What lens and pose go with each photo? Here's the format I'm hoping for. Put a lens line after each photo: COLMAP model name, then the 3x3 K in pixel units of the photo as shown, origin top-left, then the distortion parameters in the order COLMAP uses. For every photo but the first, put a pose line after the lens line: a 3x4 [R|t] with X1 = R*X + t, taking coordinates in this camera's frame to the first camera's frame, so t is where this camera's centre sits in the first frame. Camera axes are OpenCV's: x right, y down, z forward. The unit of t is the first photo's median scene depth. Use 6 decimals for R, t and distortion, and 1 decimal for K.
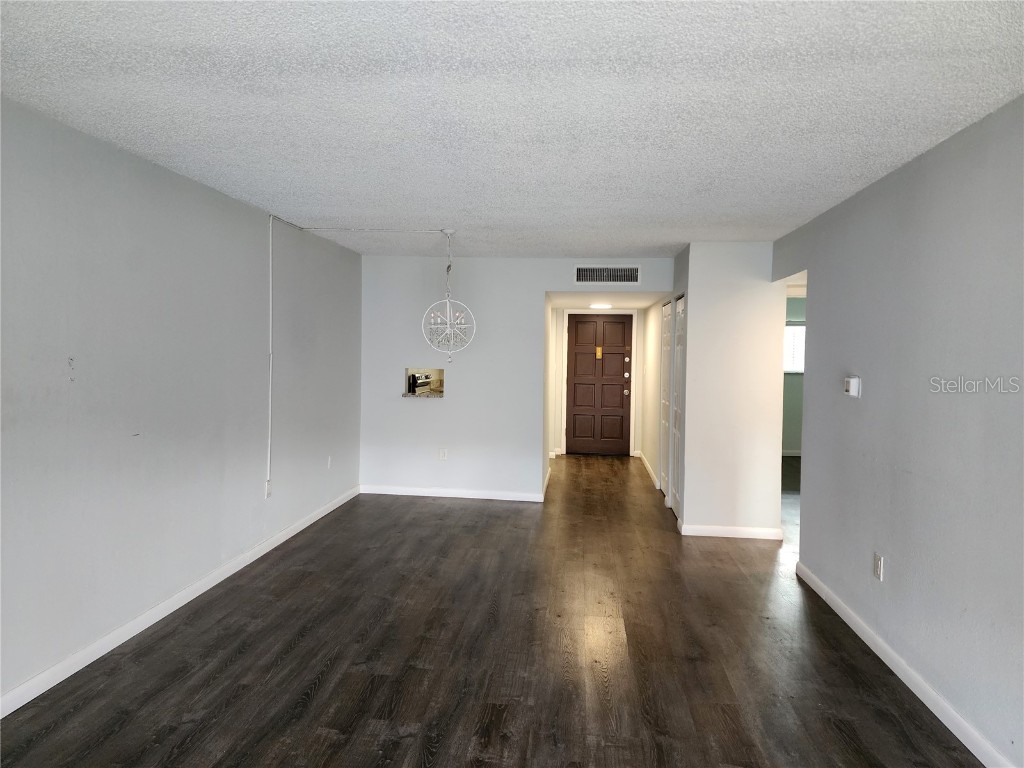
lens RADIAL K [[680.1, 0, 512.0], [0, 680.1, 384.0], [0, 0, 1]] dist [0.092008, -0.082917]
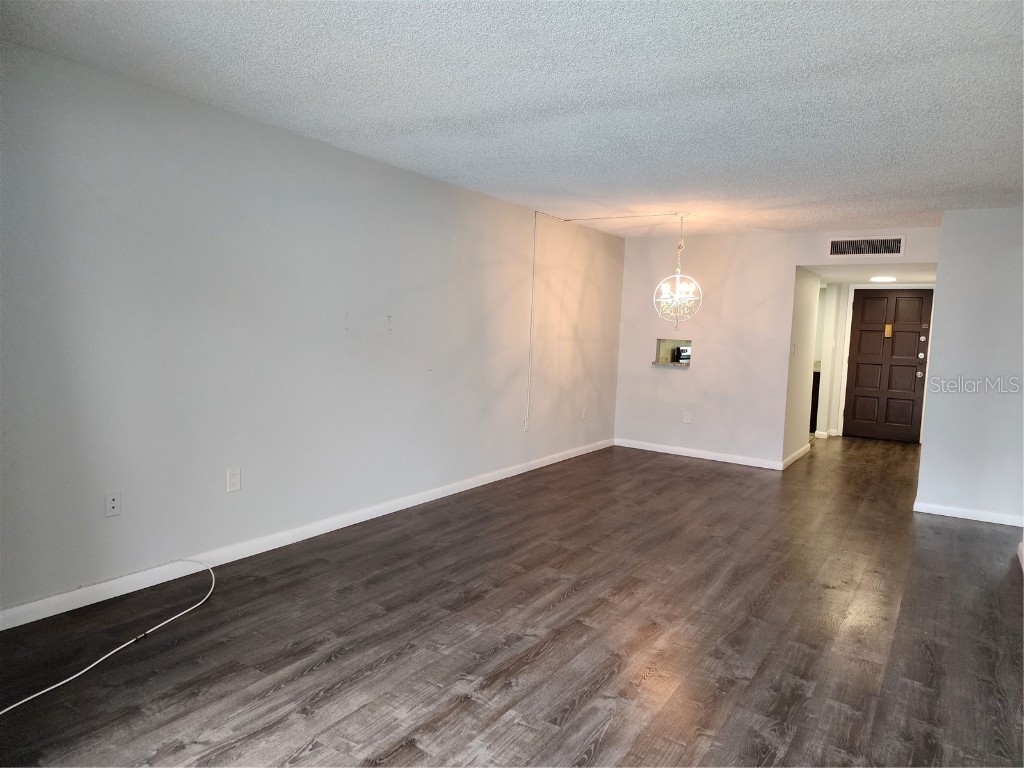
lens RADIAL K [[689.8, 0, 519.7], [0, 689.8, 389.6], [0, 0, 1]] dist [0.097192, -0.091590]
pose [[0.895210, 0.055817, -0.442136, 0.277580], [-0.042669, 0.998303, 0.039637, 0.047180], [0.443598, -0.016618, 0.896072, -0.235578]]
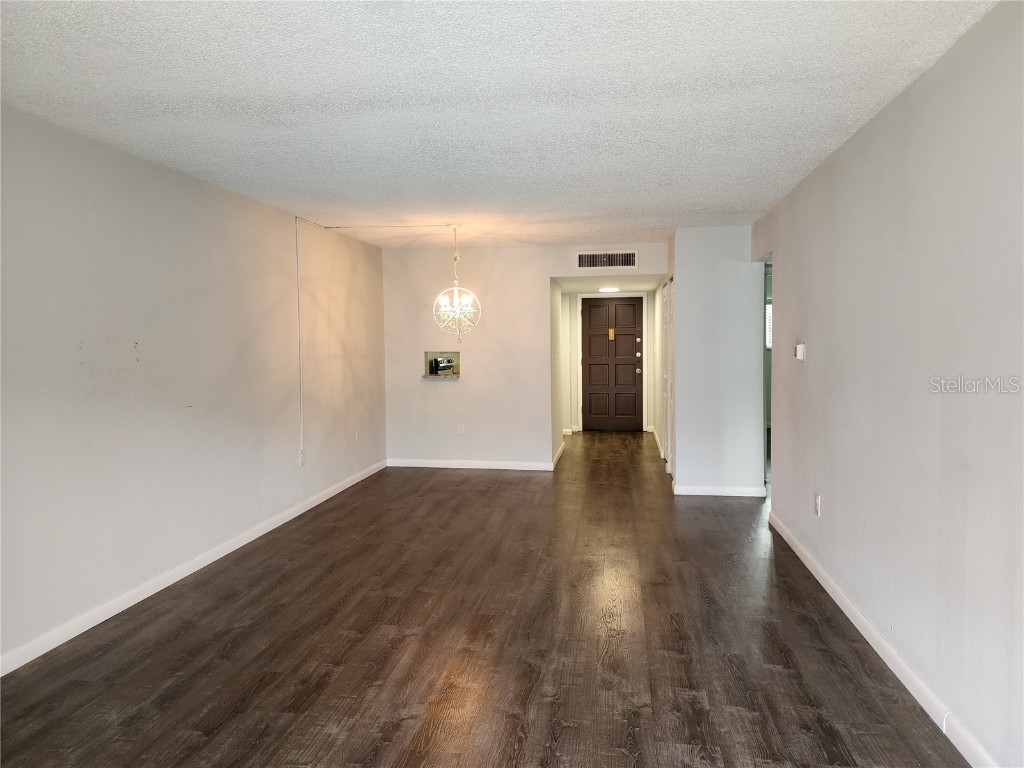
lens RADIAL K [[684.8, 0, 524.4], [0, 684.8, 379.0], [0, 0, 1]] dist [0.086975, -0.086273]
pose [[0.998948, -0.025237, -0.038294, 0.083255], [0.025582, 0.999636, 0.008545, 0.029021], [0.038064, -0.009515, 0.999230, -0.176142]]
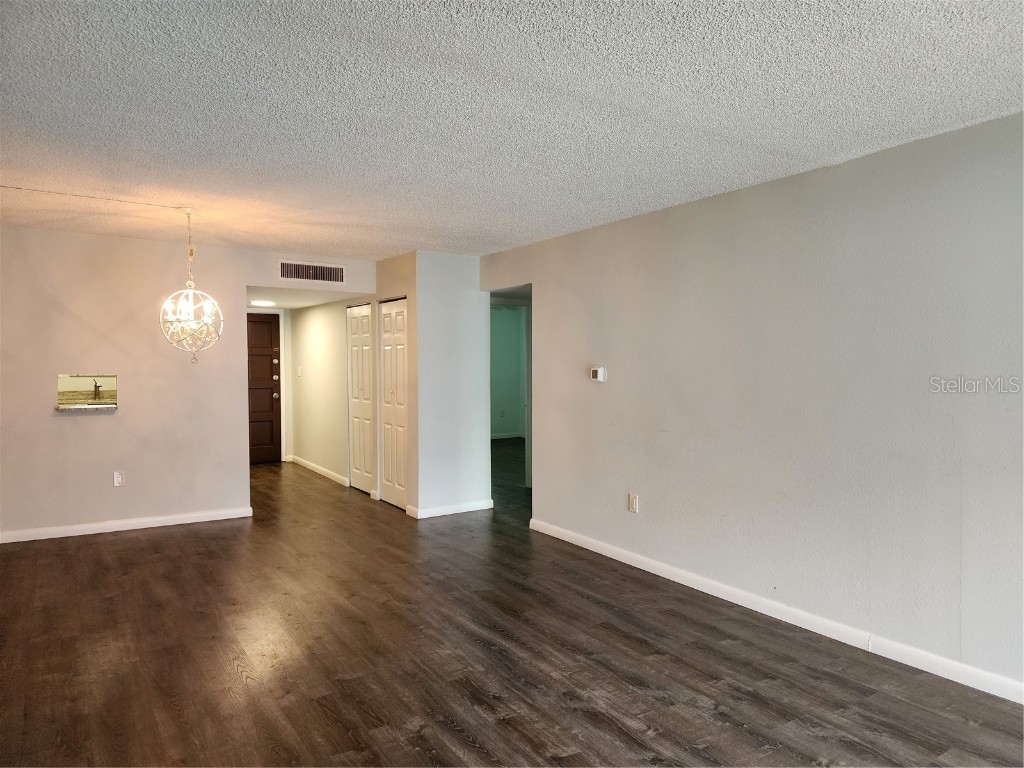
lens RADIAL K [[680.4, 0, 520.6], [0, 680.4, 389.6], [0, 0, 1]] dist [0.084561, -0.075077]
pose [[0.768581, -0.042111, 0.638365, -0.480985], [0.041288, 0.999016, 0.016193, 0.006697], [-0.638419, 0.013911, 0.769563, 0.097698]]
